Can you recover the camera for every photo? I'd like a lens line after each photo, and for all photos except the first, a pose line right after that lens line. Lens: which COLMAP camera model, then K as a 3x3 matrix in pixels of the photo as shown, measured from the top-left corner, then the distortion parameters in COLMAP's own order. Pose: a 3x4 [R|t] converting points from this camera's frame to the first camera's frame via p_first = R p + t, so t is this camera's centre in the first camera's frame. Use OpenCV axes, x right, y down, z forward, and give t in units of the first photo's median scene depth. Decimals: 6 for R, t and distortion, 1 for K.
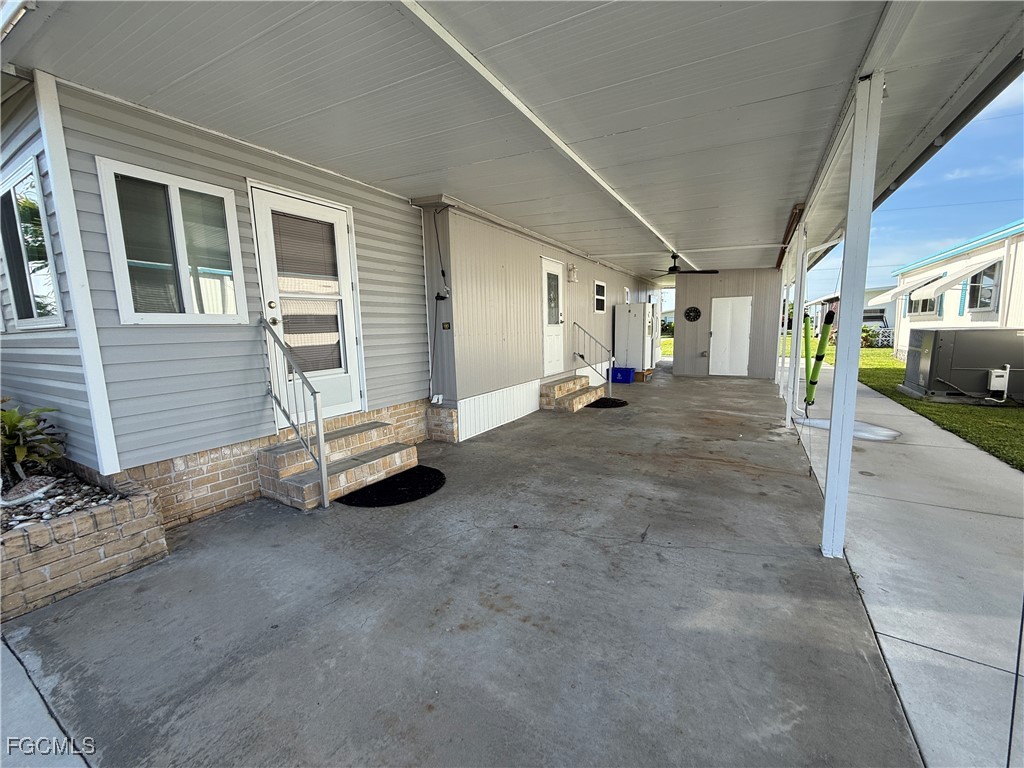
lens RADIAL K [[409.3, 0, 509.6], [0, 409.3, 384.6], [0, 0, 1]] dist [-0.000383, 0.000015]
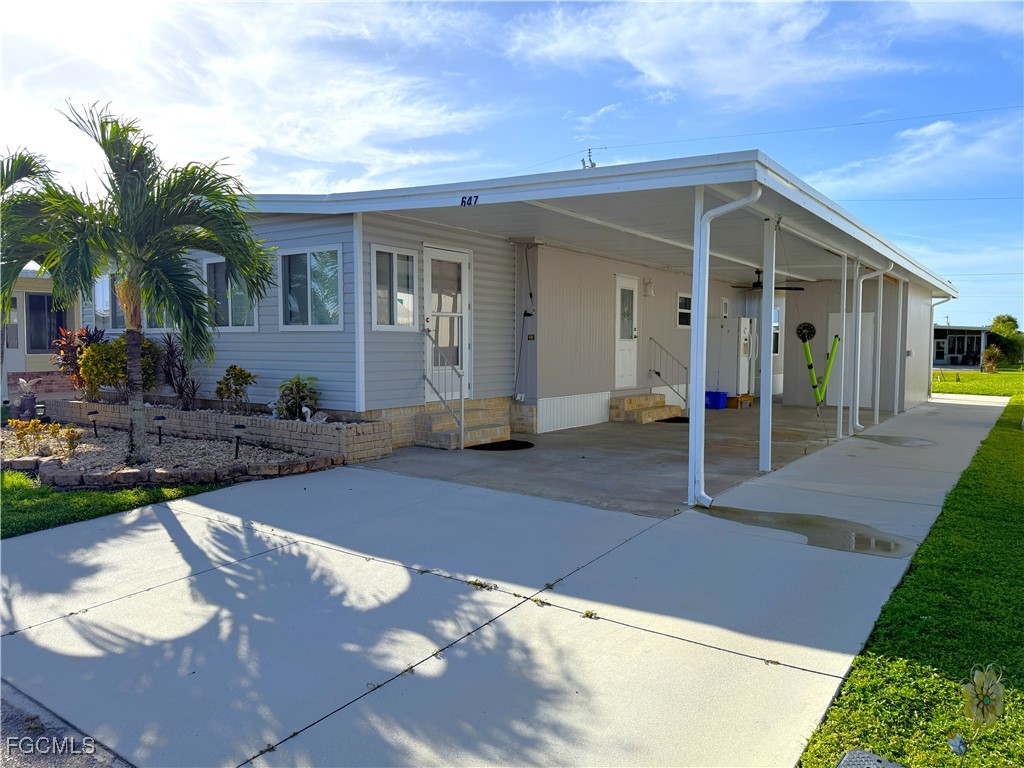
lens RADIAL K [[721.5, 0, 512.6], [0, 721.5, 386.9], [0, 0, 1]] dist [0.047116, -0.067134]
pose [[0.995371, 0.034829, -0.089577, -0.007770], [-0.041753, 0.996185, -0.076626, 0.124019], [0.086567, 0.080011, 0.993028, -0.815092]]
